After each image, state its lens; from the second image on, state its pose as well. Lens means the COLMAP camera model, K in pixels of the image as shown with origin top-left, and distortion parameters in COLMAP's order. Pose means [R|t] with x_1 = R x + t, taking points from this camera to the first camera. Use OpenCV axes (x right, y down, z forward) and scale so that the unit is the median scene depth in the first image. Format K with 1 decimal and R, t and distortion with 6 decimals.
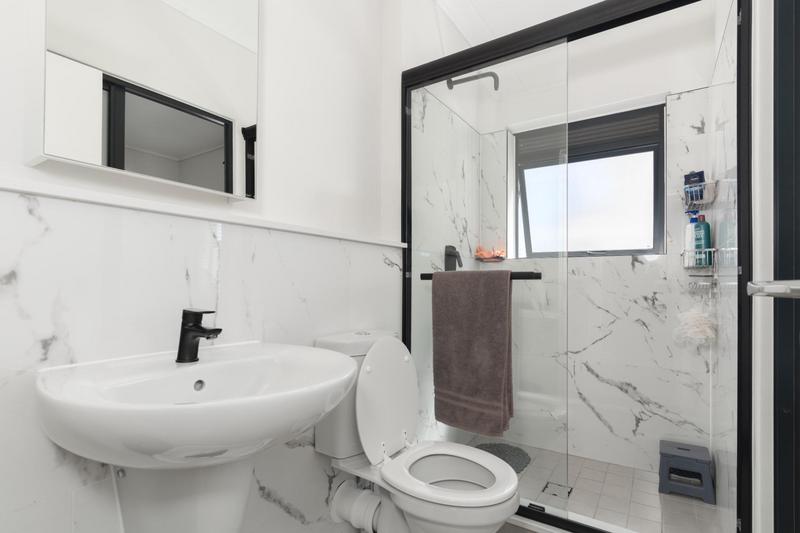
lens RADIAL K [[393.1, 0, 408.2], [0, 393.1, 282.7], [0, 0, 1]] dist [-0.000016, -0.000070]
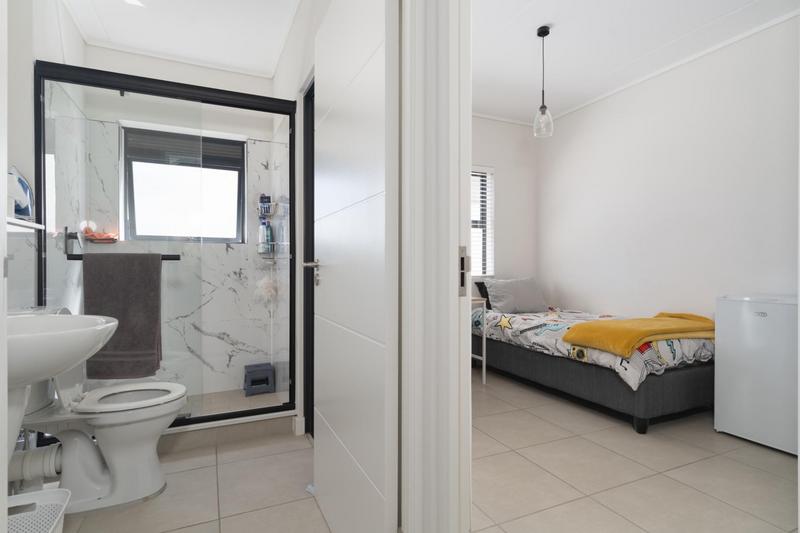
lens RADIAL K [[420.0, 0, 399.0], [0, 420.0, 260.7], [0, 0, 1]] dist [0.014555, -0.001061]
pose [[0.542379, 0.002930, 0.840129, -0.404249], [-0.000292, 0.999995, -0.003298, -0.001136], [-0.840134, 0.001543, 0.542377, -0.385783]]
